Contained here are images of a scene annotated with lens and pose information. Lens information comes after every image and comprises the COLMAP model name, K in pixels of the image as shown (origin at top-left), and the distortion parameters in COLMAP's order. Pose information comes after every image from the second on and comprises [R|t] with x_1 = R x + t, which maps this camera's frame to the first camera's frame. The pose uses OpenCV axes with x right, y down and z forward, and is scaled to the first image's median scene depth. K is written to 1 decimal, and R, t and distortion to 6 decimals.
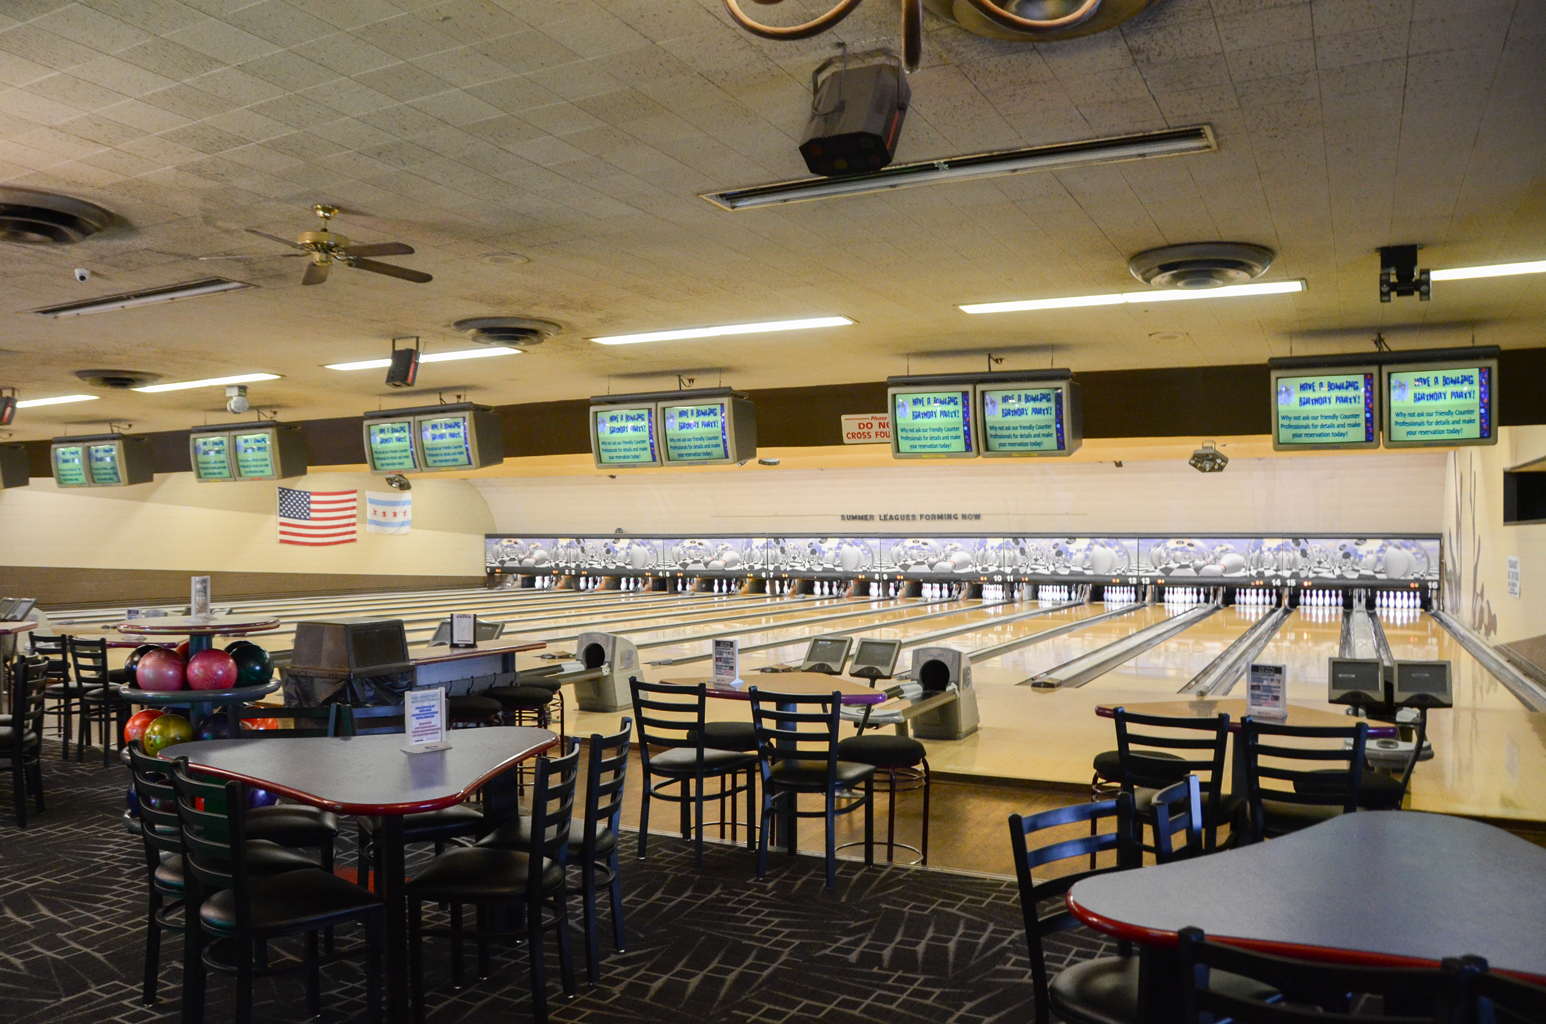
lens RADIAL K [[1205.4, 0, 768.2], [0, 1205.4, 577.9], [0, 0, 1]] dist [-0.084502, -0.001719]
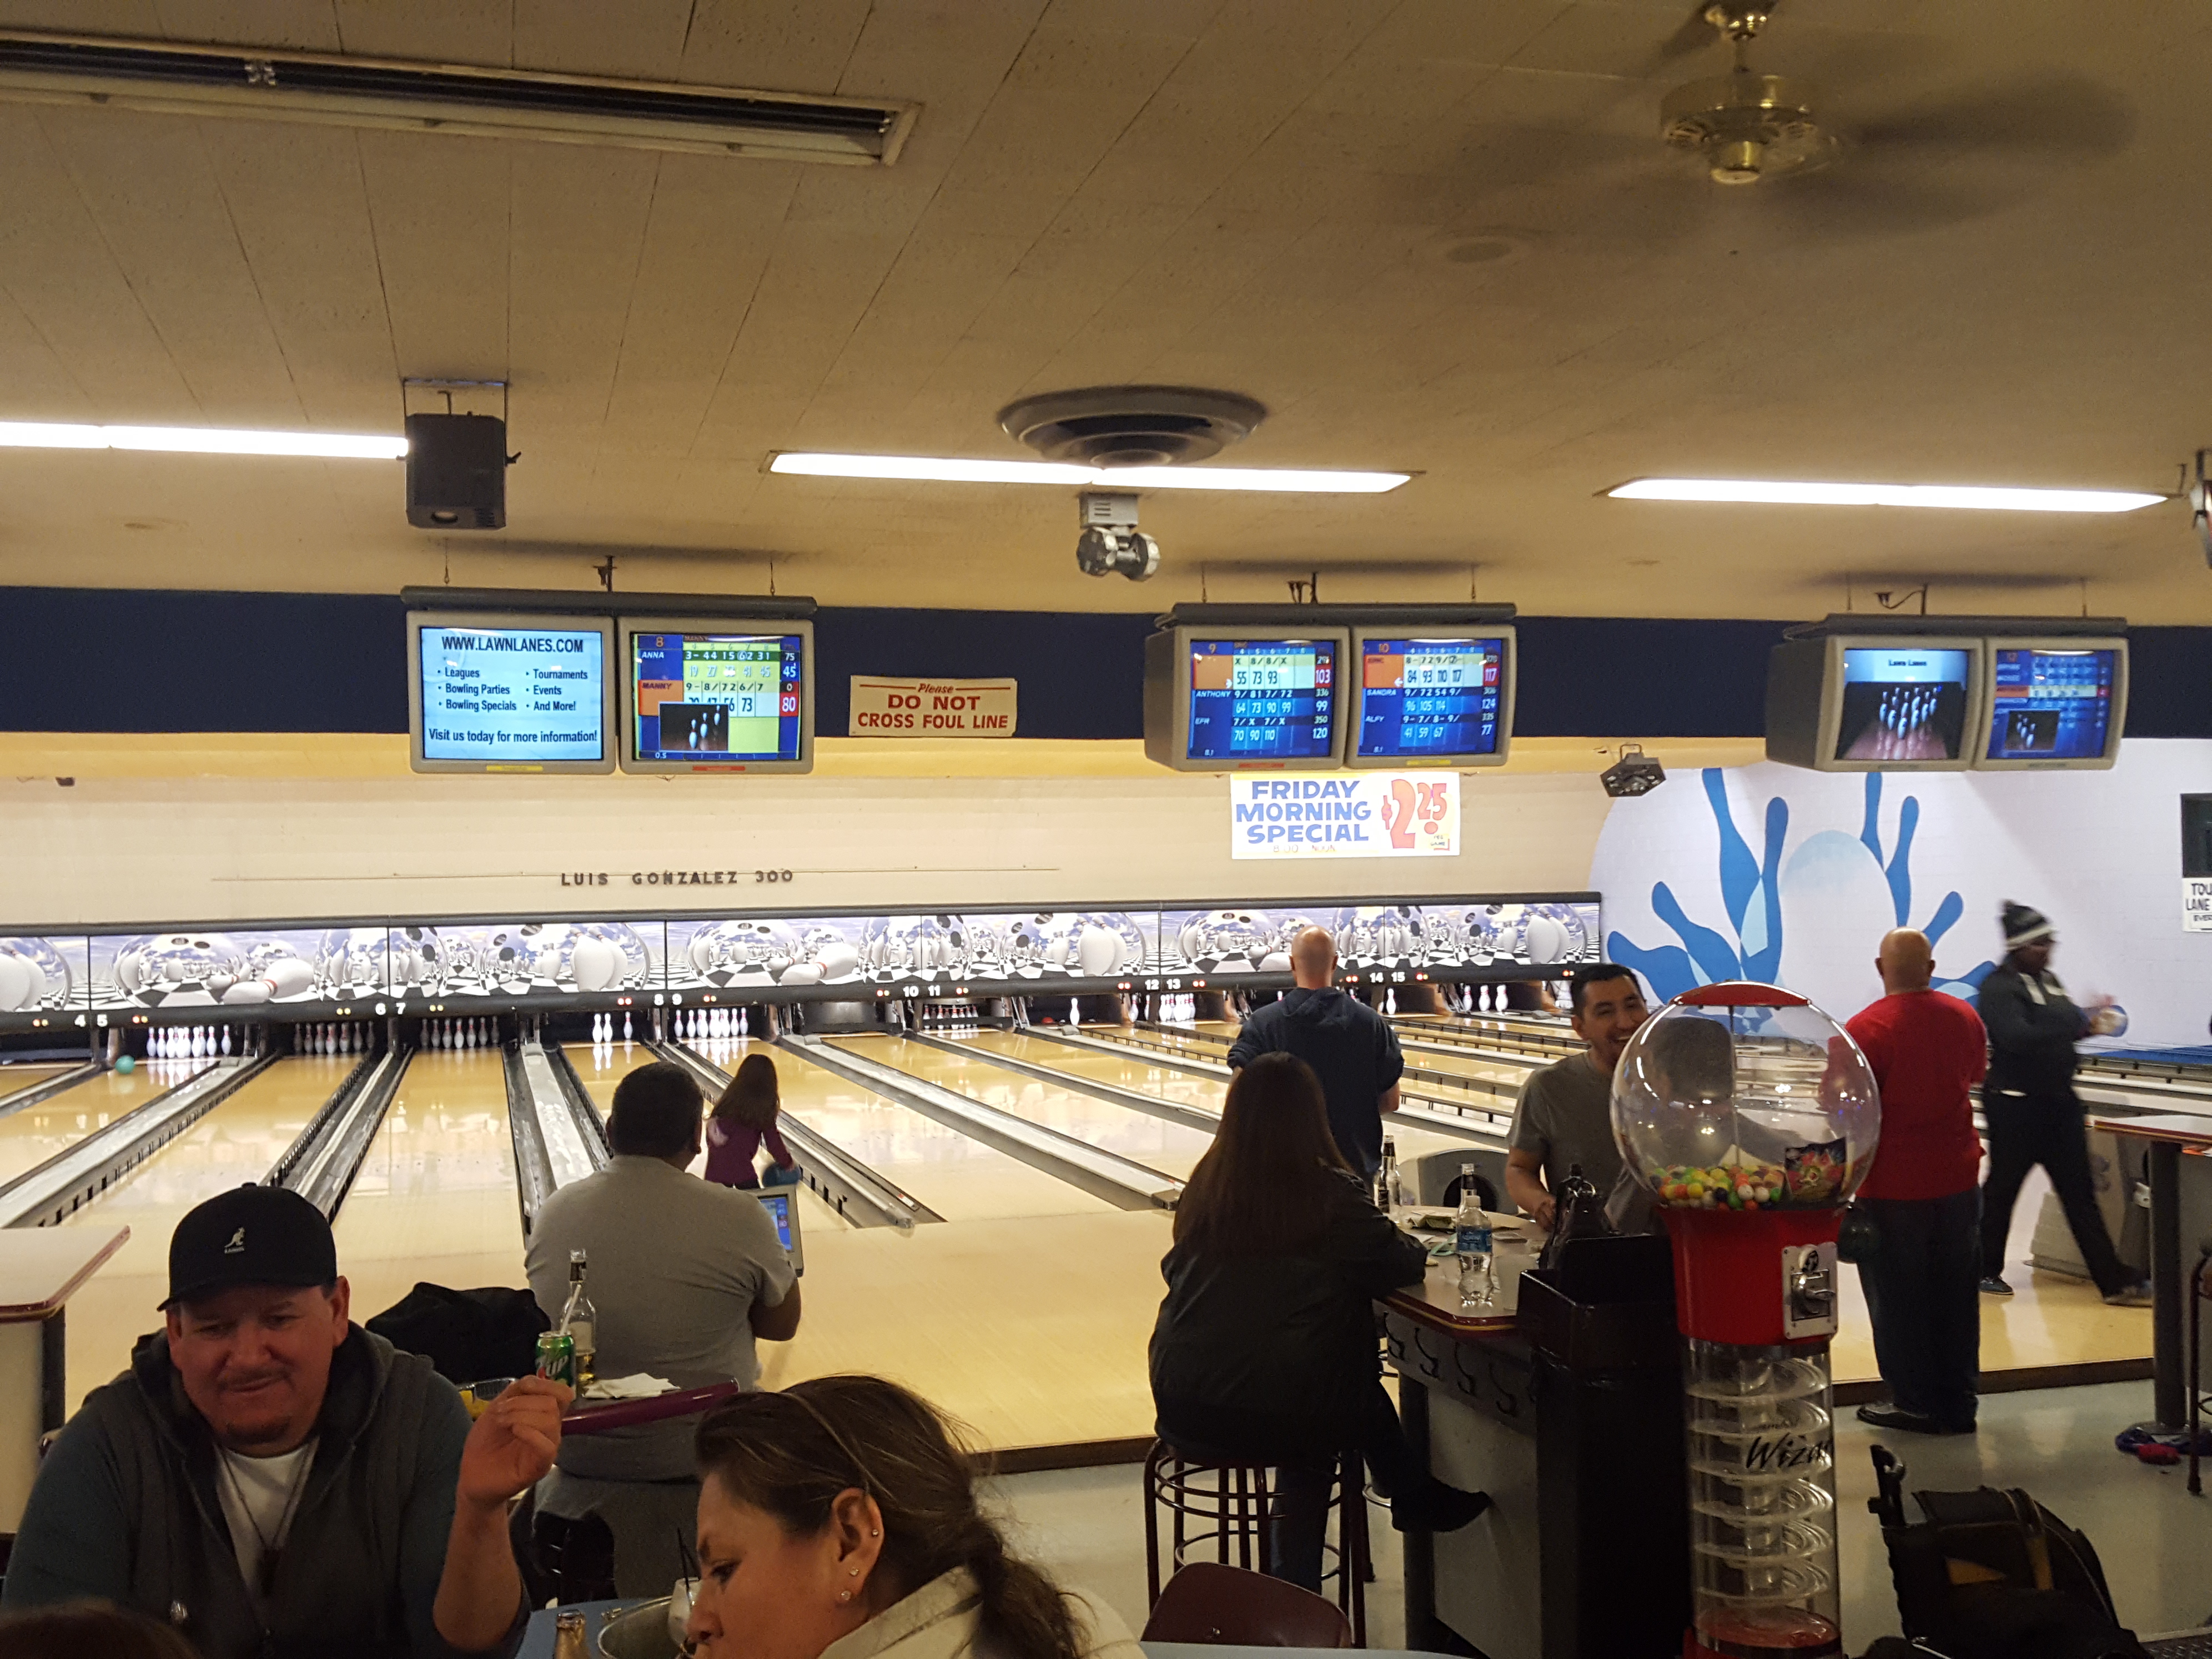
lens RADIAL K [[2230.7, 0, 1106.0], [0, 2230.7, 829.5], [0, 0, 1]] dist [0.110915, 0.005403]
pose [[0.746233, 0.009461, 0.665617, -0.399808], [0.042250, 0.997210, -0.061541, -0.006552], [-0.664342, 0.074046, 0.743752, 0.202289]]
